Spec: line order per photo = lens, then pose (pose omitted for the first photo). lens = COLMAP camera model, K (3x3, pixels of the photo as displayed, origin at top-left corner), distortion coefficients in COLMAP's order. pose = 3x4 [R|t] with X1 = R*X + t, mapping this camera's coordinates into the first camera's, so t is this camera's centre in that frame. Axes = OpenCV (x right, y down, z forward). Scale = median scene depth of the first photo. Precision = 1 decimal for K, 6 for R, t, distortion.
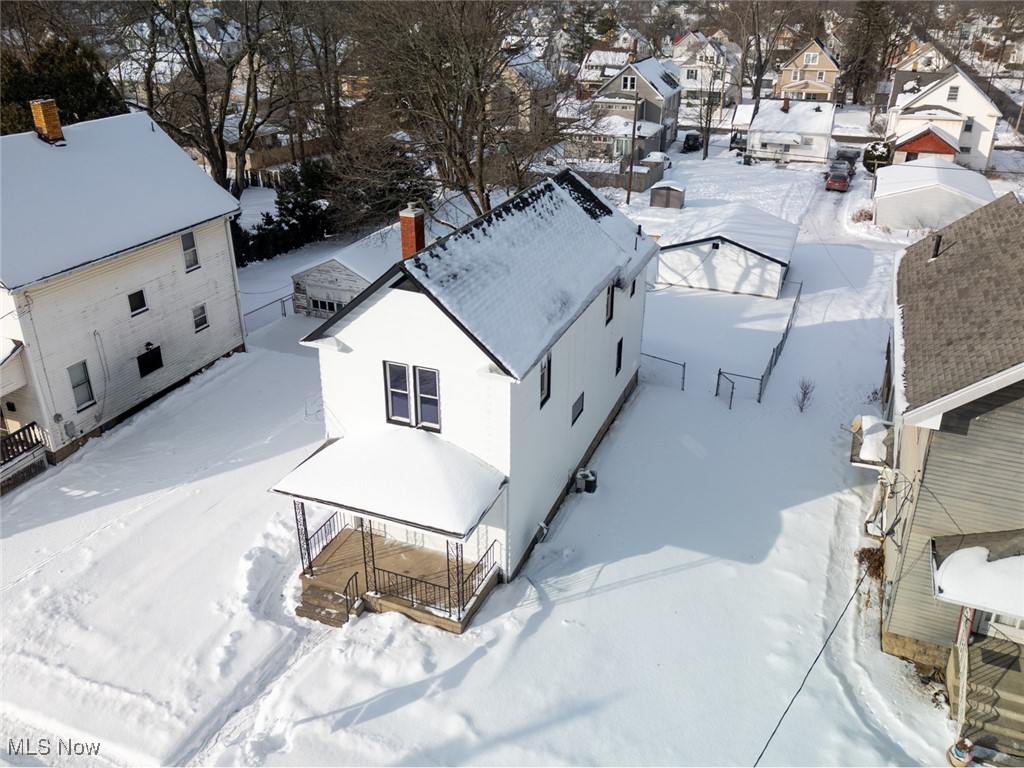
lens RADIAL K [[863.9, 0, 511.0], [0, 863.9, 381.6], [0, 0, 1]] dist [0.014810, 0.001365]
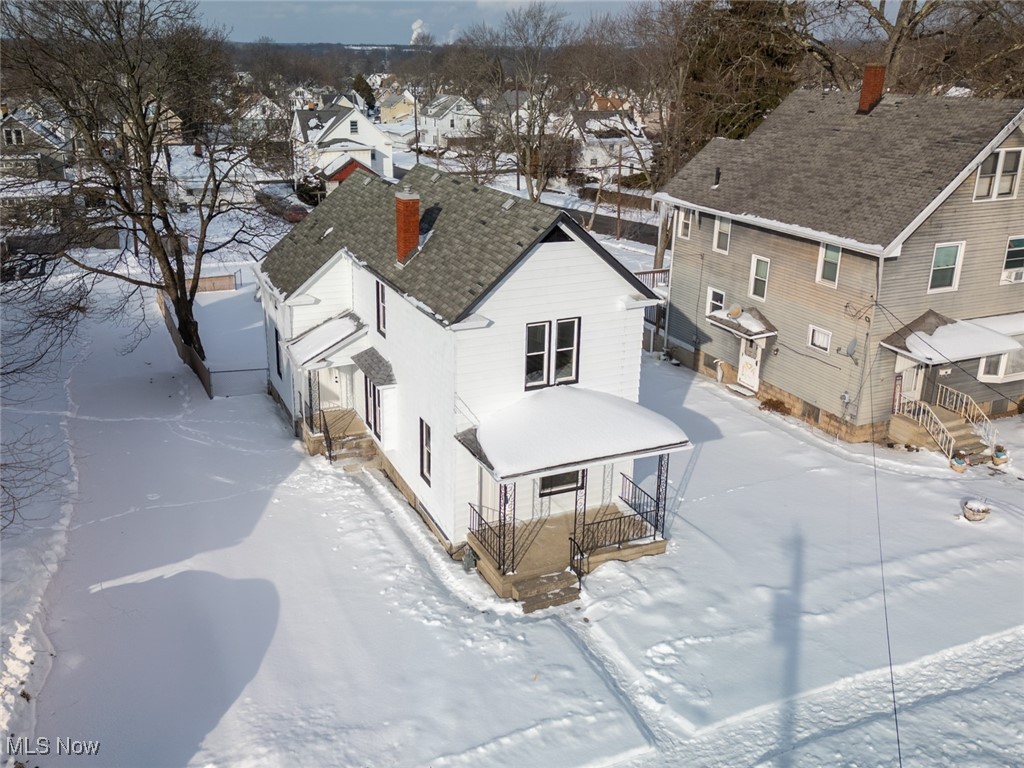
lens RADIAL K [[920.1, 0, 511.8], [0, 920.1, 385.4], [0, 0, 1]] dist [0.021518, 0.005466]
pose [[0.678357, -0.245033, 0.692669, -0.869390], [0.304483, 0.951740, 0.038487, -0.002918], [-0.668671, 0.184798, 0.720228, 0.257995]]
